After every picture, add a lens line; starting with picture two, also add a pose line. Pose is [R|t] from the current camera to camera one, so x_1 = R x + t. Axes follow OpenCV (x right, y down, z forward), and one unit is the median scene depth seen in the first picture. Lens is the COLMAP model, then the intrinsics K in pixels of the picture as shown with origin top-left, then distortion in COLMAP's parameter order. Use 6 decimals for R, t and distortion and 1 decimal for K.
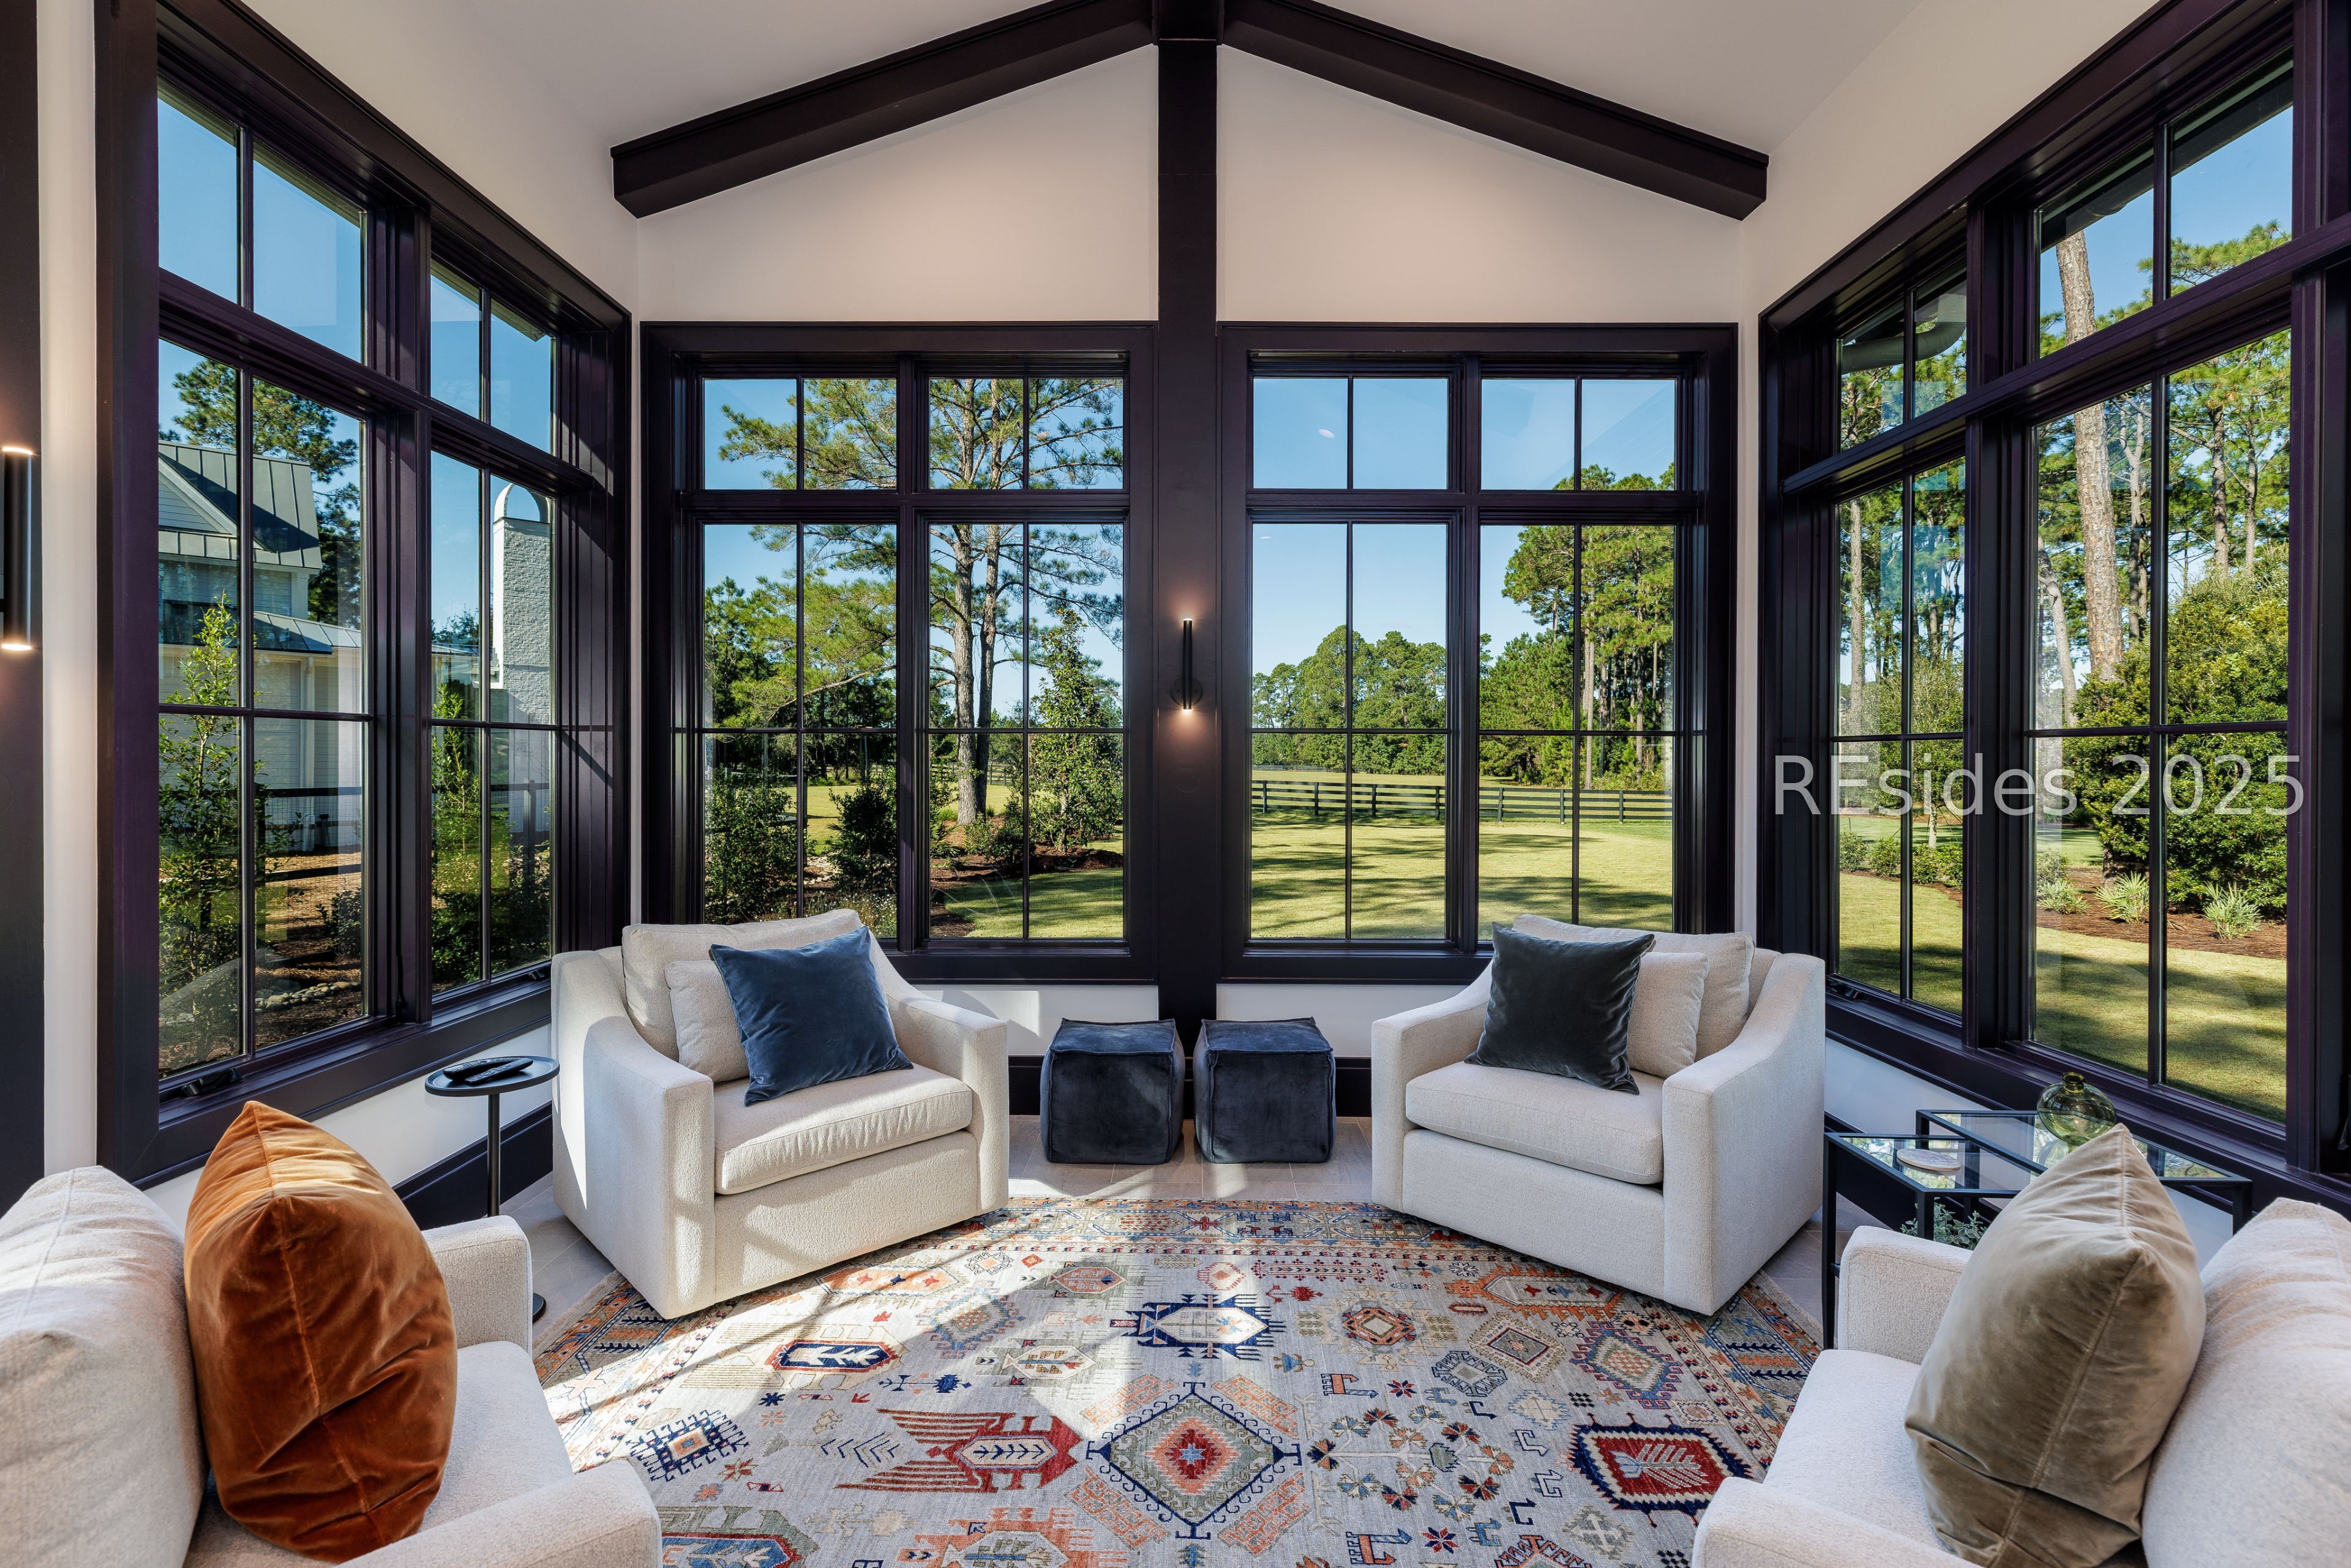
lens RADIAL K [[1065.2, 0, 1174.1], [0, 1065.2, 757.8], [0, 0, 1]] dist [0.012100, -0.000462]
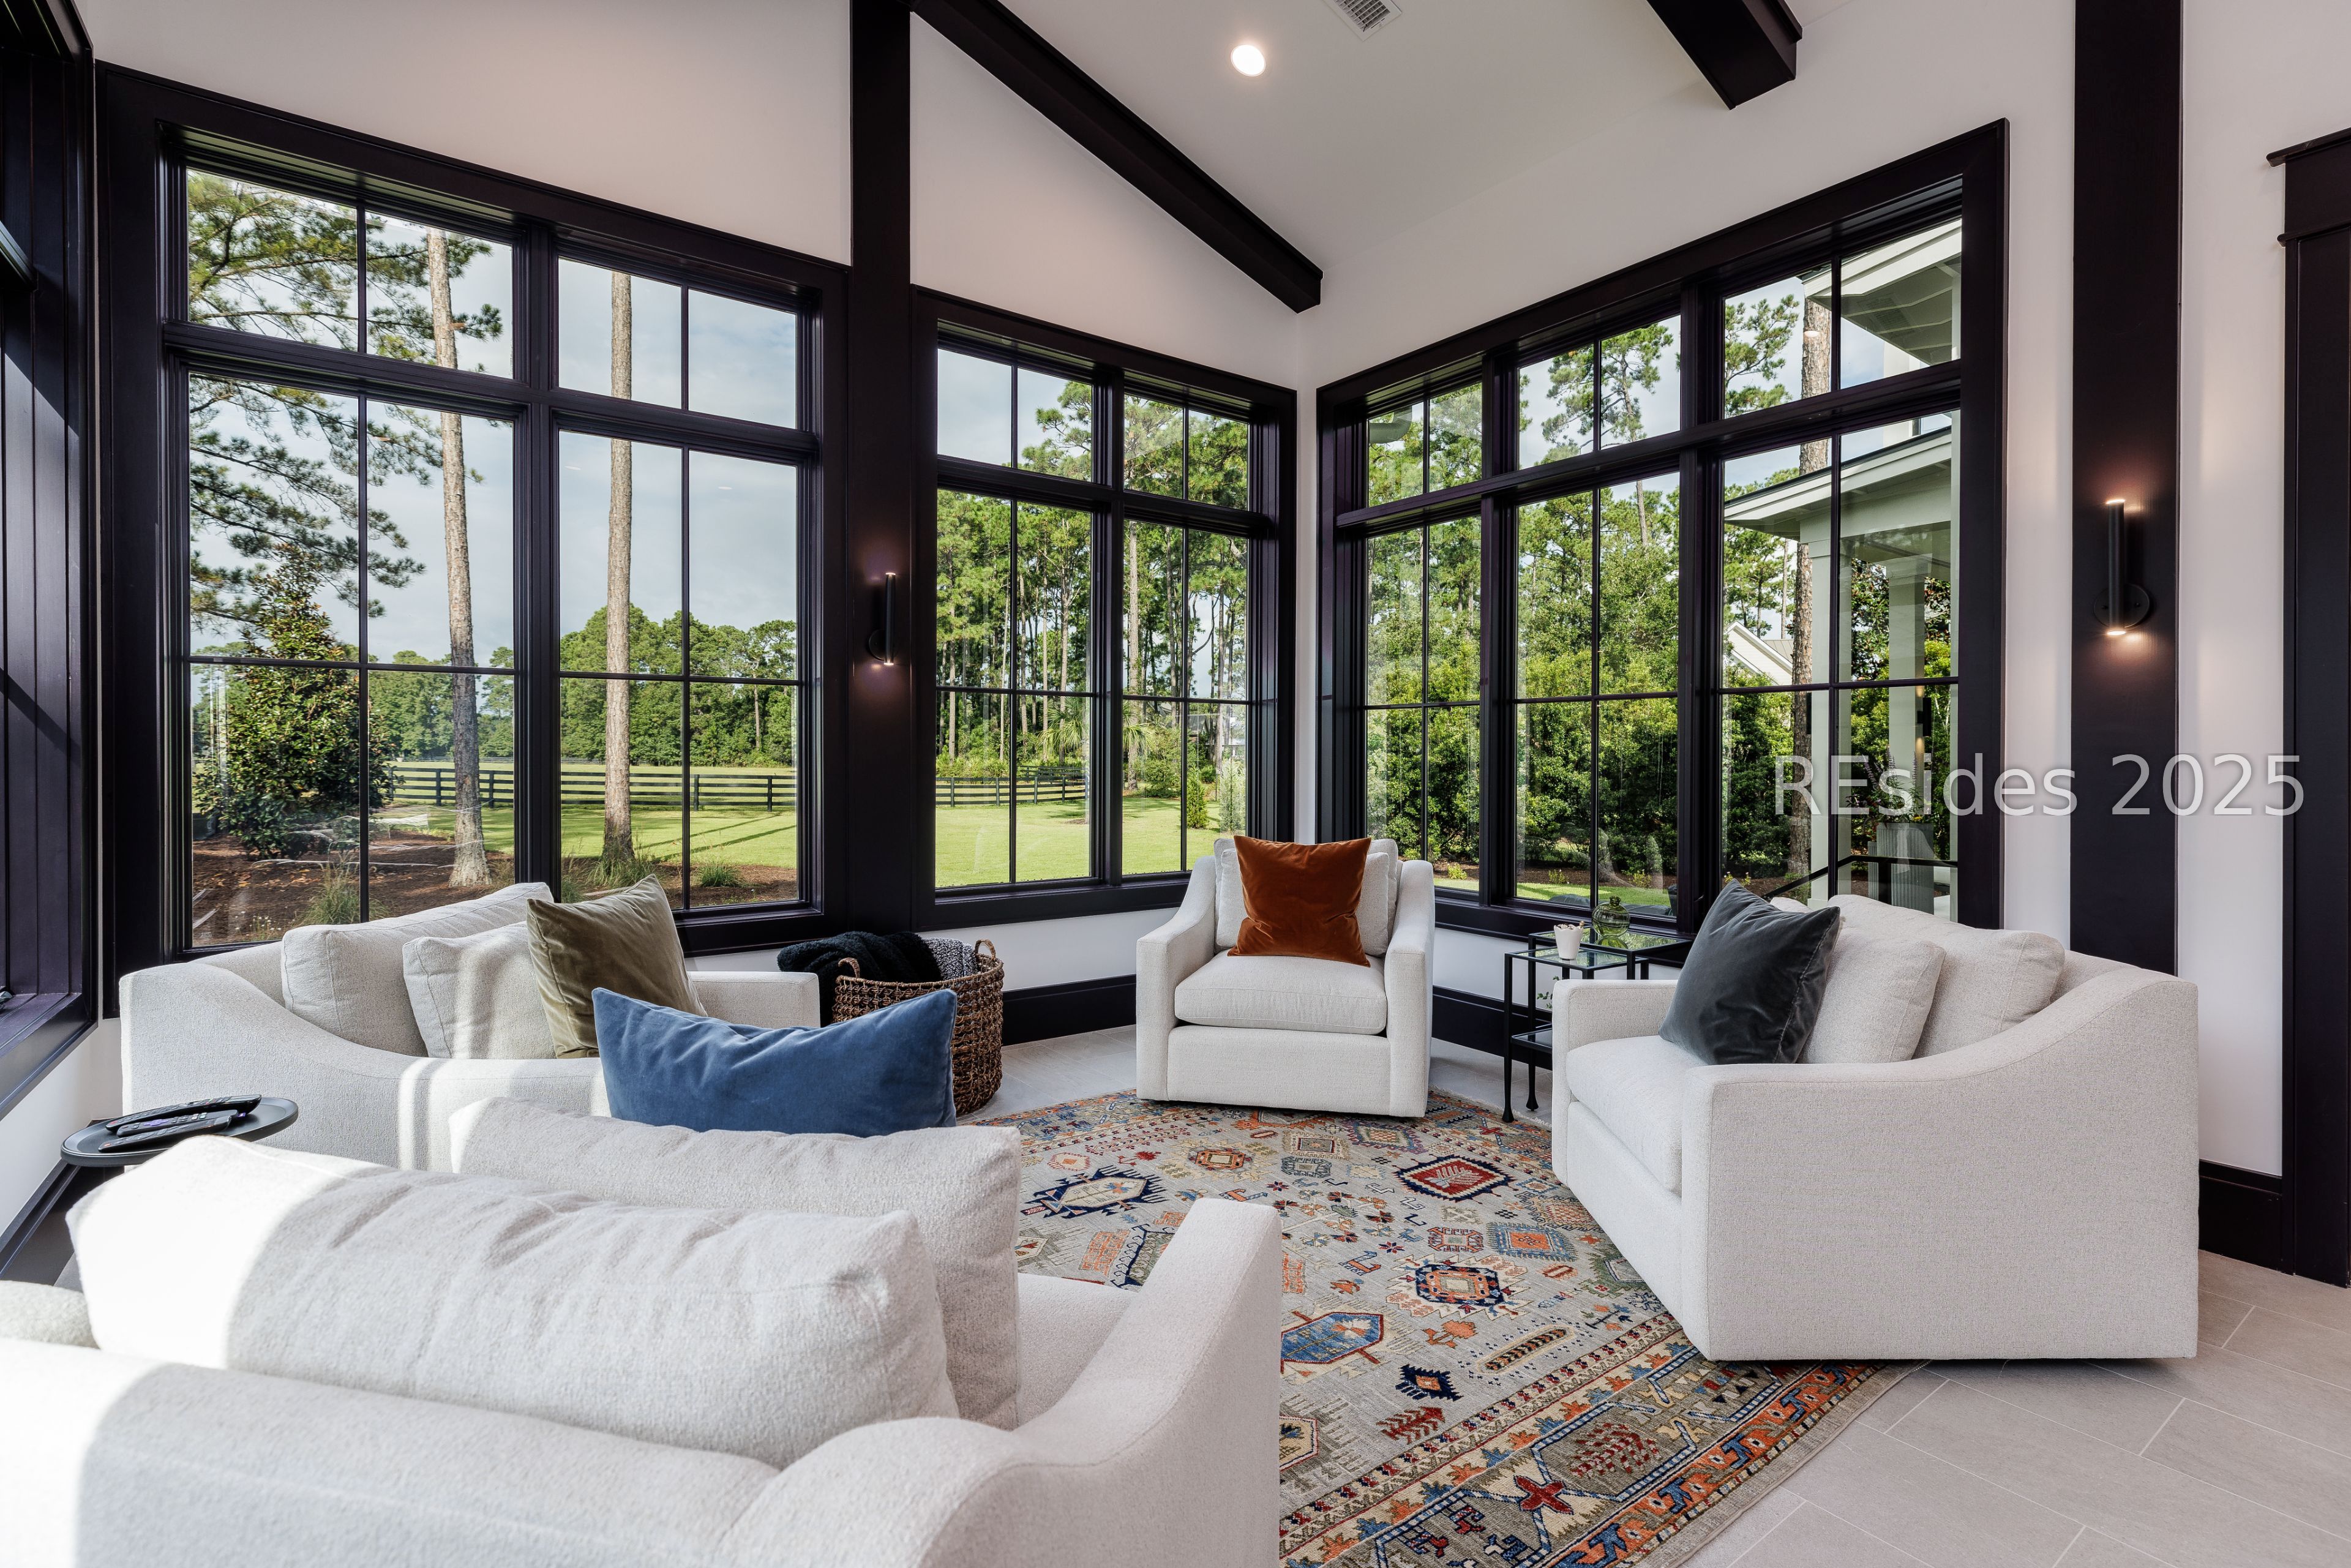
lens RADIAL K [[1089.6, 0, 1171.8], [0, 1089.6, 758.3], [0, 0, 1]] dist [0.000211, -0.000040]
pose [[0.802430, 0.000519, 0.596746, -0.575284], [-0.004585, 0.999975, 0.005295, 0.056740], [-0.596728, -0.006985, 0.802413, 0.021307]]
